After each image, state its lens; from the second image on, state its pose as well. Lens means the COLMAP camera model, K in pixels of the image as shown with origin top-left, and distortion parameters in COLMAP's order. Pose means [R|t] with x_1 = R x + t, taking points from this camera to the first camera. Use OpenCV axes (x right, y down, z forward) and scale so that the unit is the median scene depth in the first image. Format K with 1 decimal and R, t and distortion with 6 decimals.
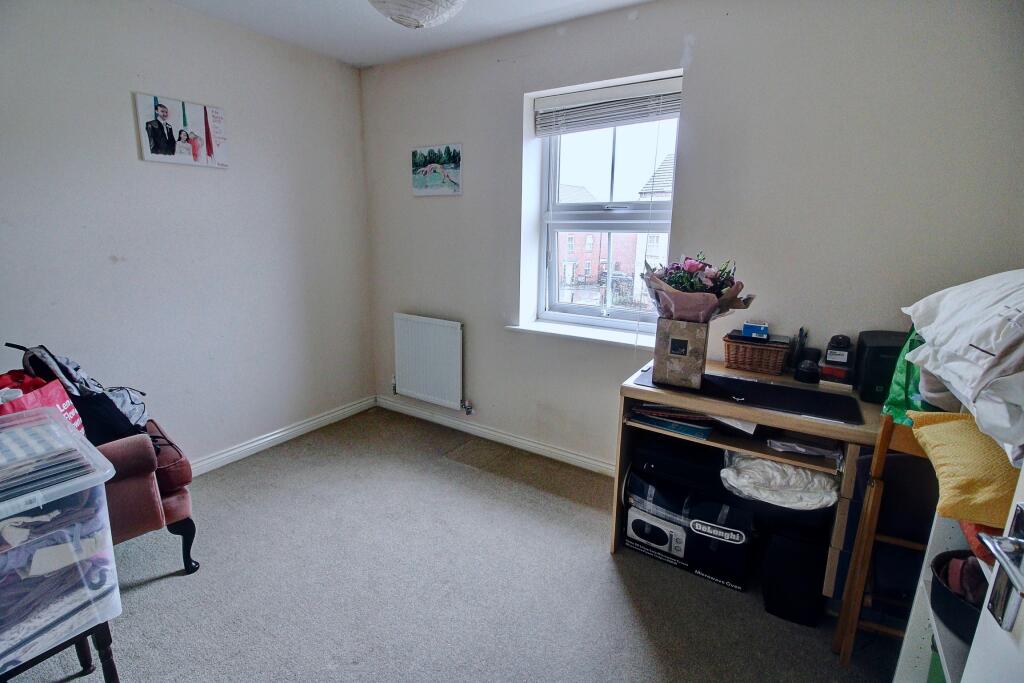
lens RADIAL K [[482.0, 0, 510.0], [0, 482.0, 339.3], [0, 0, 1]] dist [-0.024005, 0.000115]
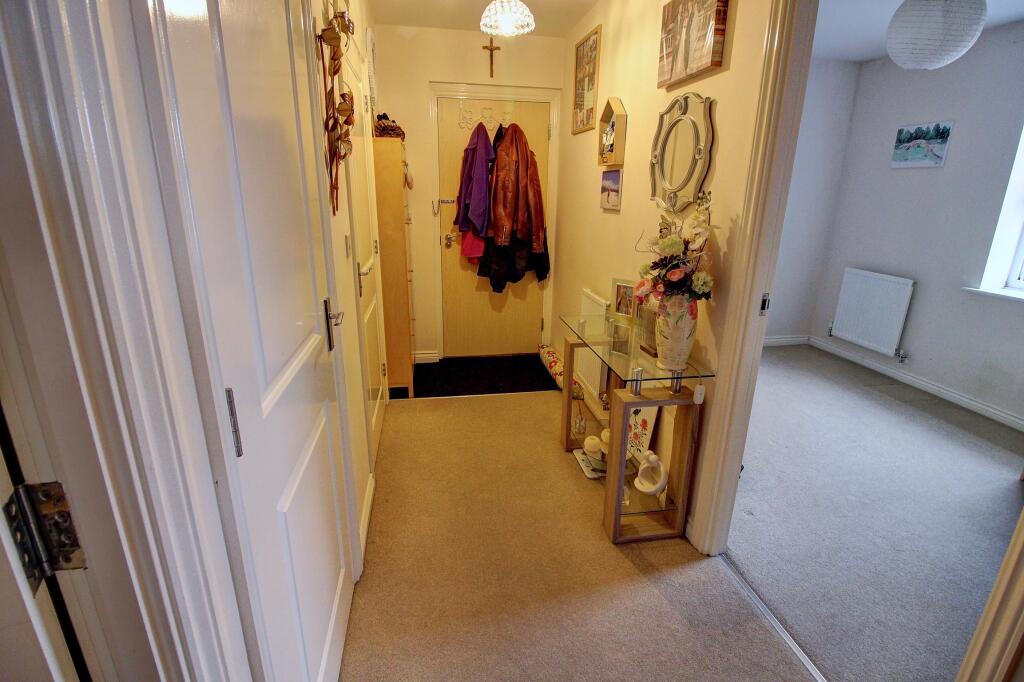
lens RADIAL K [[482.0, 0, 507.2], [0, 482.0, 337.7], [0, 0, 1]] dist [-0.024005, 0.000115]
pose [[0.679375, 0.203145, -0.705111, 0.062584], [-0.166831, 0.978512, 0.121171, 0.125869], [0.714575, 0.035314, 0.698667, -0.472128]]
